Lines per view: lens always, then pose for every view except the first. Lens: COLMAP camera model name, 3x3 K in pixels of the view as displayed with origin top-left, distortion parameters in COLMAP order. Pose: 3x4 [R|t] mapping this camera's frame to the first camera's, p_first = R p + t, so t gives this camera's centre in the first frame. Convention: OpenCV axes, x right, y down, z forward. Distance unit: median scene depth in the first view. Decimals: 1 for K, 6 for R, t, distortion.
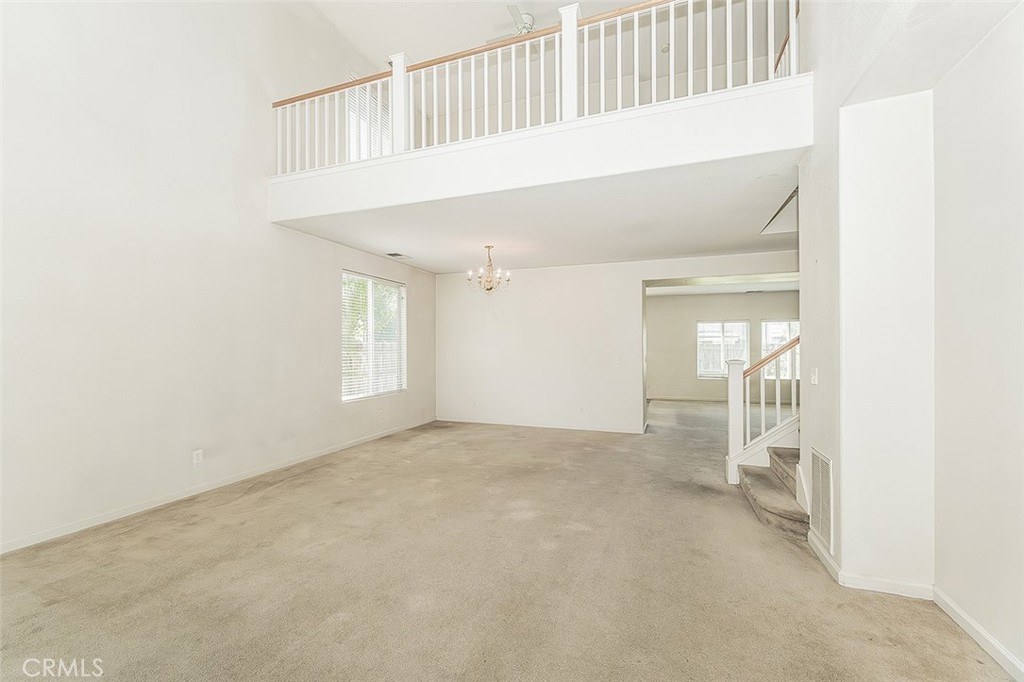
lens RADIAL K [[461.5, 0, 483.9], [0, 461.5, 345.6], [0, 0, 1]] dist [0.001841, 0.000100]
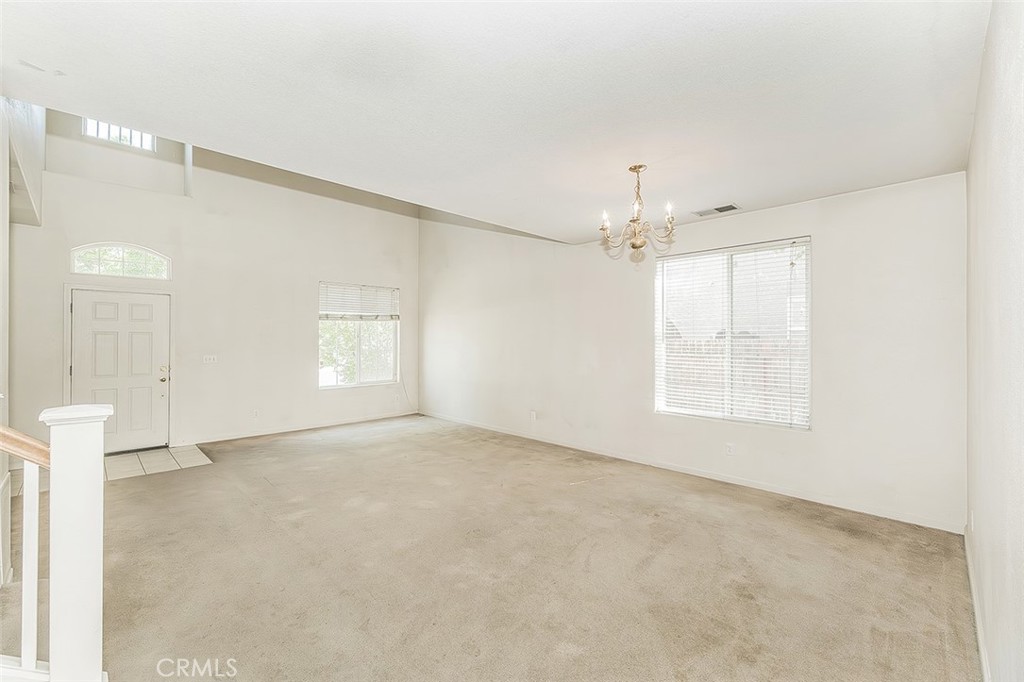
lens RADIAL K [[420.4, 0, 501.7], [0, 420.4, 335.5], [0, 0, 1]] dist [0.001092, 0.000054]
pose [[-0.396519, -0.004477, -0.918016, 0.692891], [0.005424, 0.999959, -0.007220, -0.020766], [0.918011, -0.007842, -0.396478, 1.370912]]
